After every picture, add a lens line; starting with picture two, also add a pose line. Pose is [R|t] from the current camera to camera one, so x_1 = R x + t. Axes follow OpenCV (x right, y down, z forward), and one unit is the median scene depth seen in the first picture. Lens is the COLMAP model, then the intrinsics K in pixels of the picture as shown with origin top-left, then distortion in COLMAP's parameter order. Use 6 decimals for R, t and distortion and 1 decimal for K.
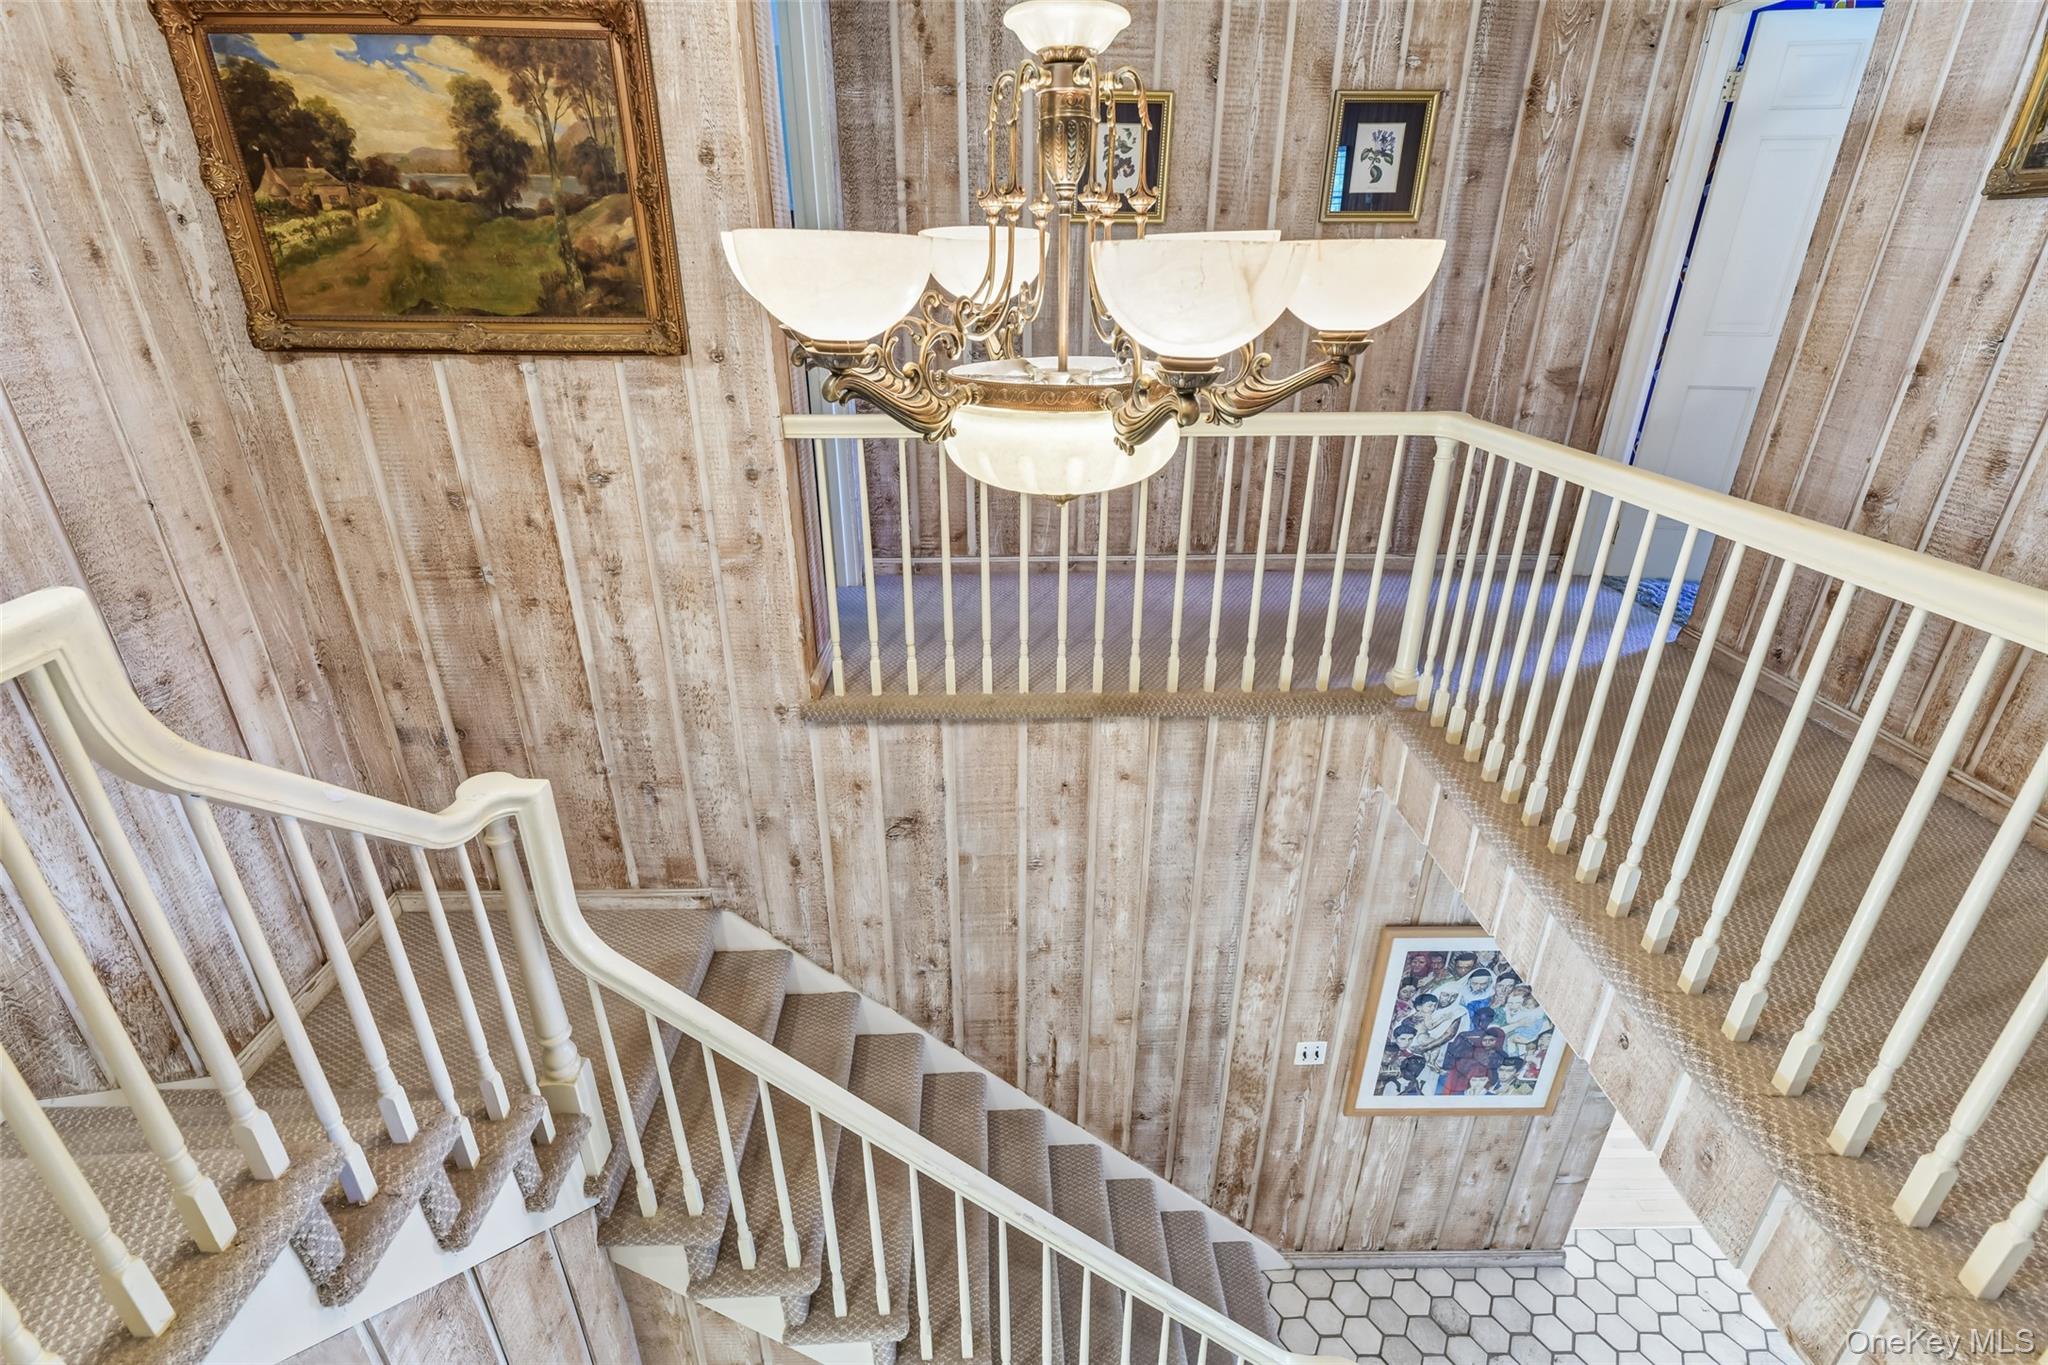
lens RADIAL K [[941.8, 0, 1023.2], [0, 941.8, 691.4], [0, 0, 1]] dist [0.002717, -0.001962]
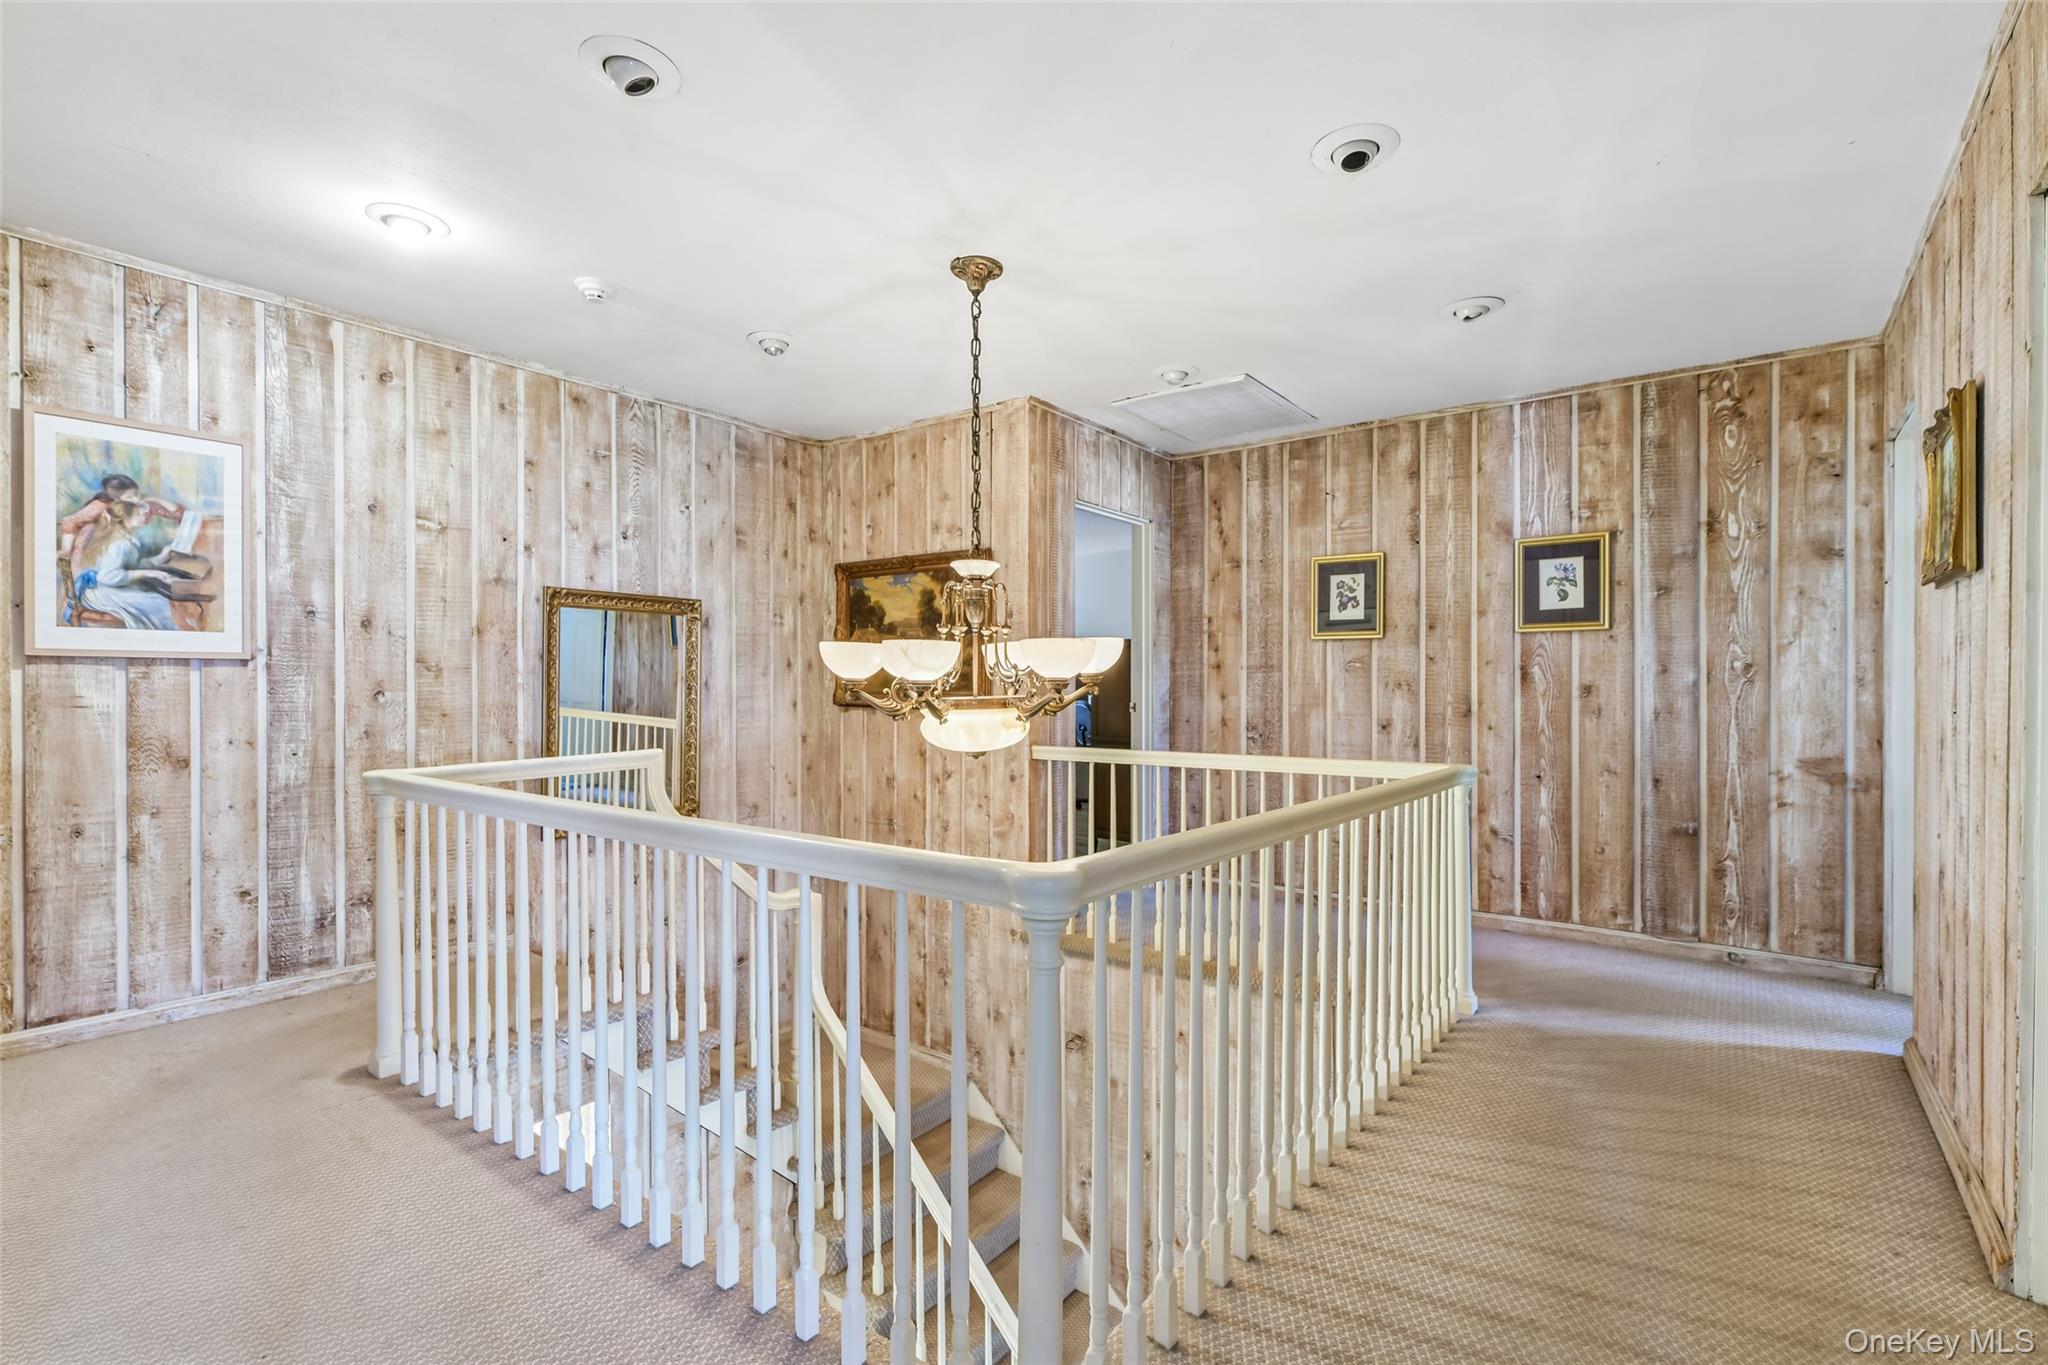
lens RADIAL K [[977.9, 0, 1024.0], [0, 977.9, 682.5], [0, 0, 1]] dist [0.001710, -0.001470]
pose [[0.768737, -0.005405, -0.639542, 0.822898], [-0.264559, 0.907714, -0.325675, 0.174903], [0.582282, 0.419555, 0.696363, -0.274947]]
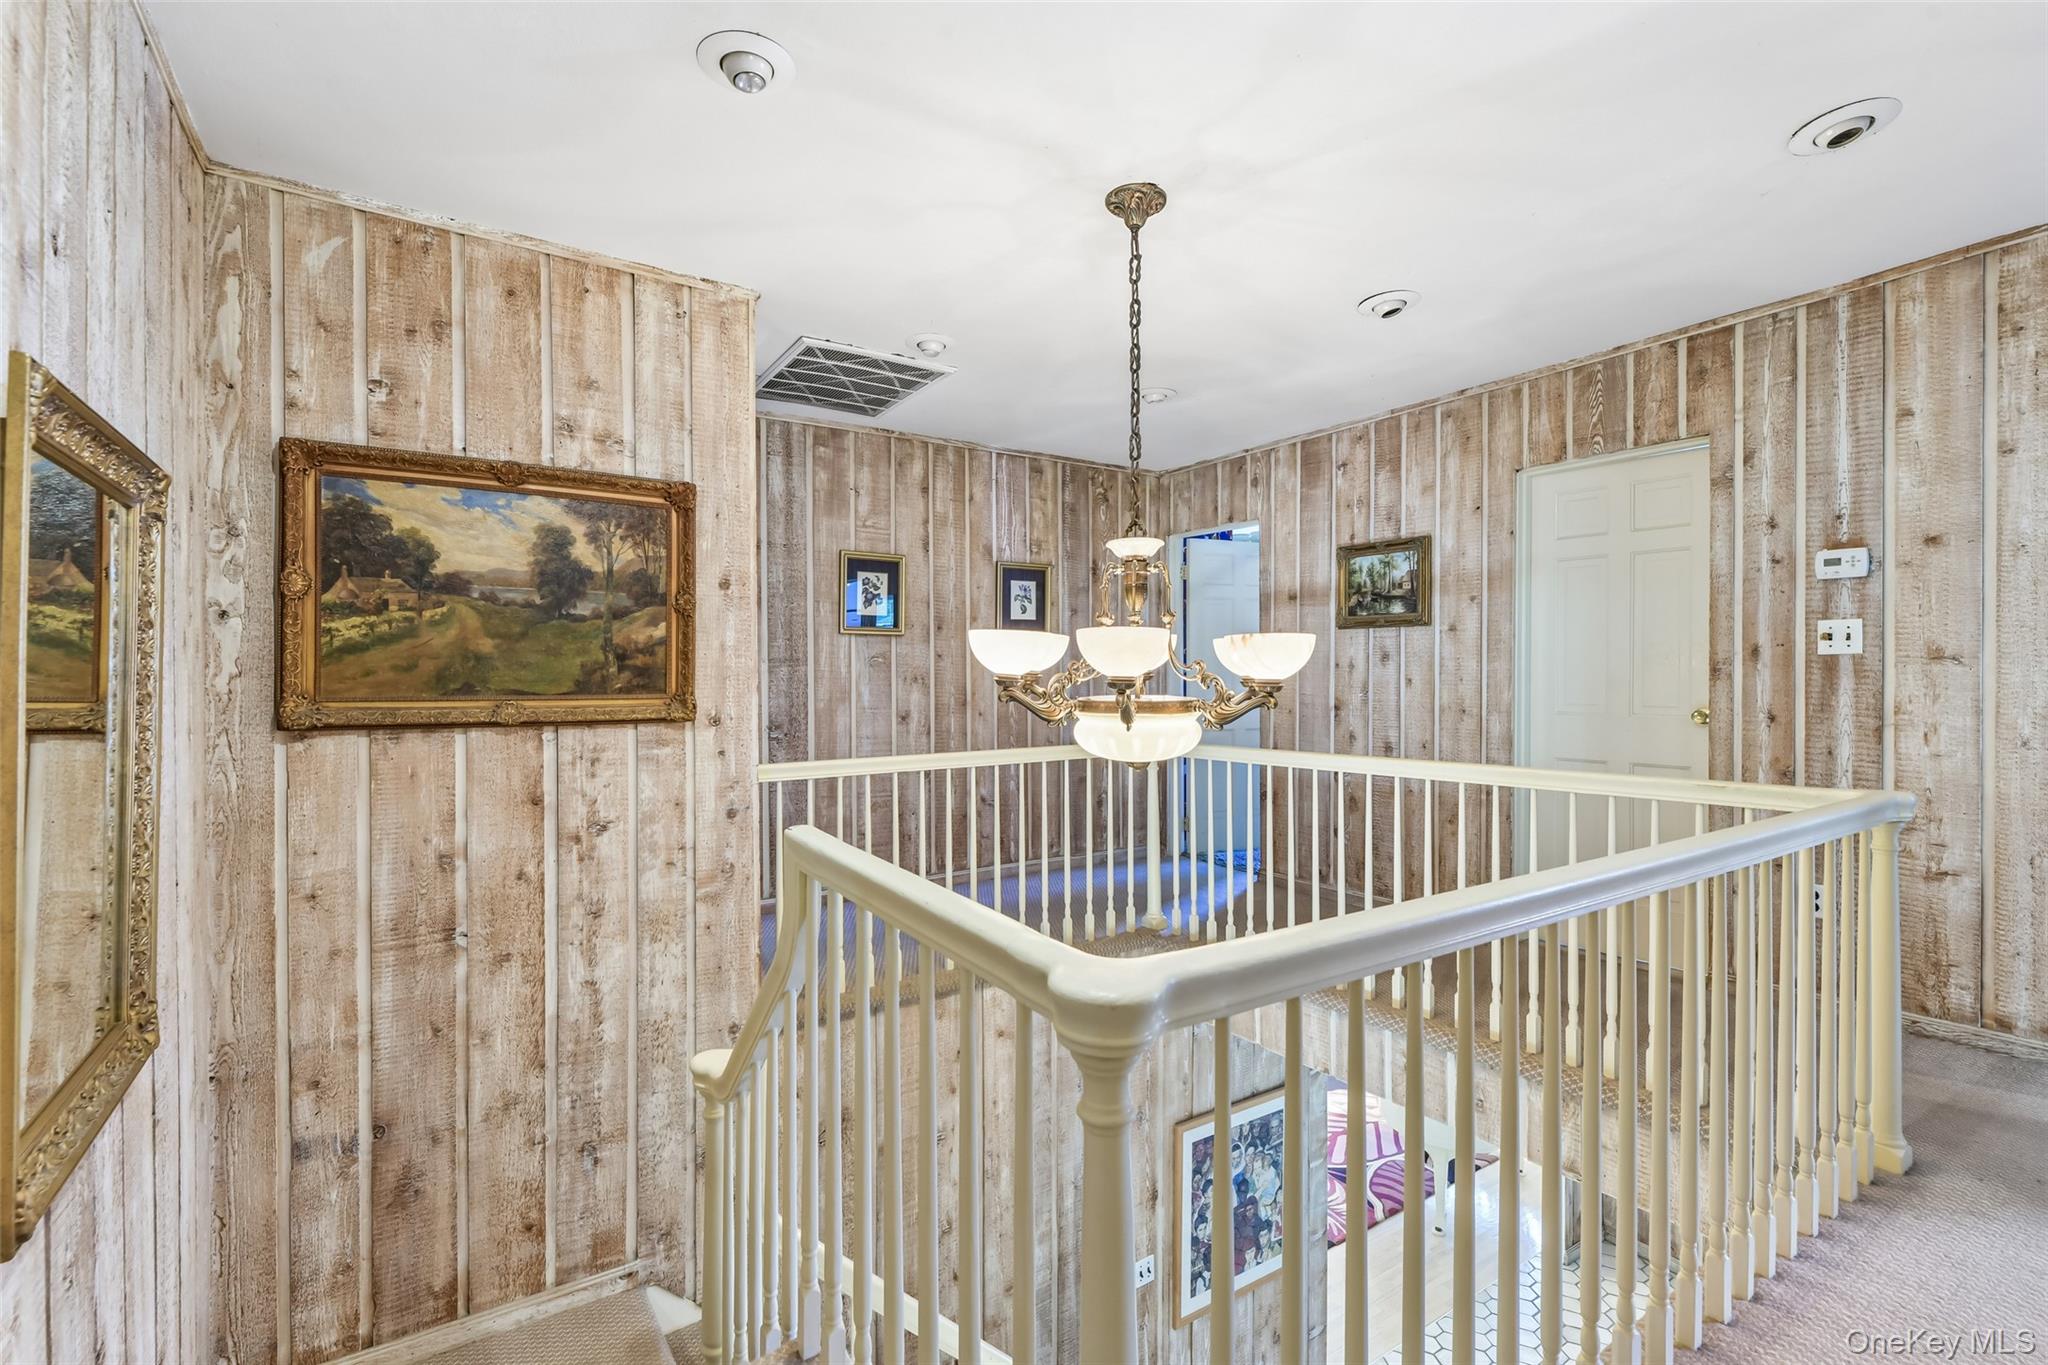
lens RADIAL K [[945.8, 0, 1014.7], [0, 945.8, 666.4], [0, 0, 1]] dist [0.000646, -0.000300]
pose [[0.841290, -0.002991, 0.540576, -0.616680], [0.231564, 0.905589, -0.355368, 0.111920], [-0.488477, 0.424145, 0.762556, -0.180700]]
